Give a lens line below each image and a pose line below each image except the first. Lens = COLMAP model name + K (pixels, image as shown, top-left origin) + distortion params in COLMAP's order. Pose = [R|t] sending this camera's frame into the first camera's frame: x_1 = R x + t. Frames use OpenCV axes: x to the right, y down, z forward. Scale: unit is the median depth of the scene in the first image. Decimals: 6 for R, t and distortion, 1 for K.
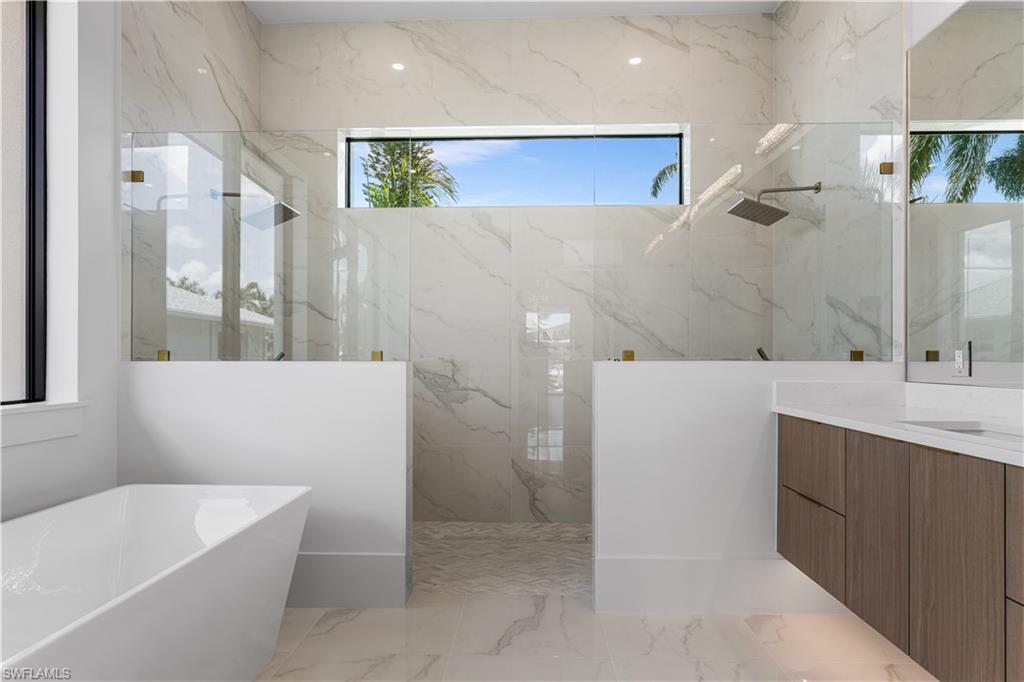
lens RADIAL K [[532.3, 0, 511.7], [0, 532.3, 364.0], [0, 0, 1]] dist [0.003179, 0.001028]
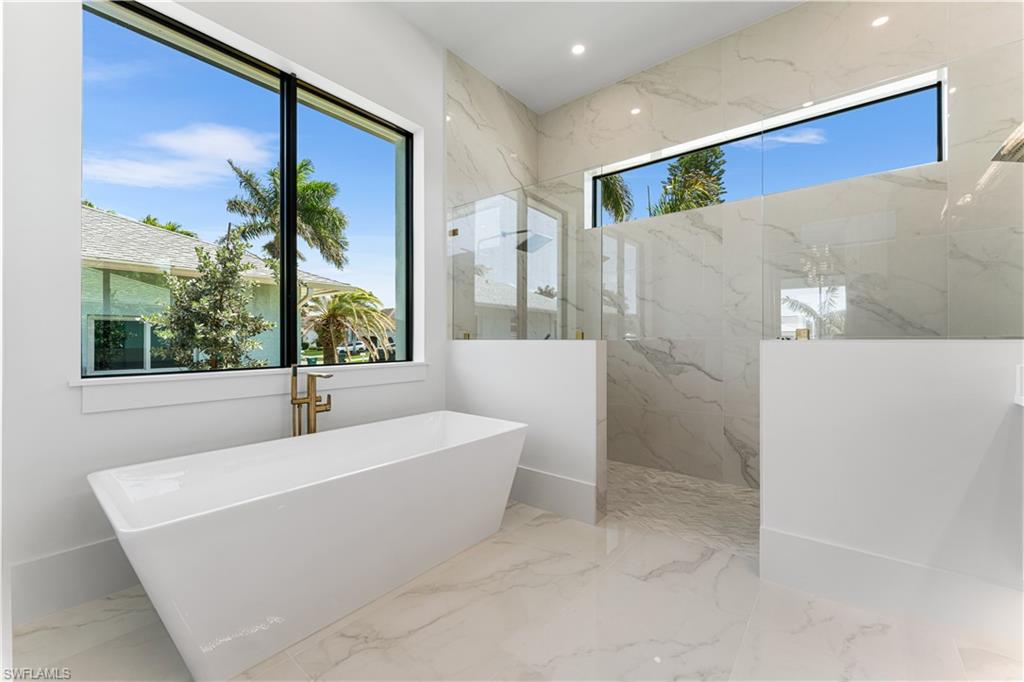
lens RADIAL K [[405.5, 0, 512.5], [0, 405.5, 342.6], [0, 0, 1]] dist [-0.001360, -0.000073]
pose [[0.801405, 0.004381, -0.598106, 0.172386], [-0.004136, 0.999990, 0.001784, 0.000504], [0.598107, 0.001044, 0.801415, 0.047484]]
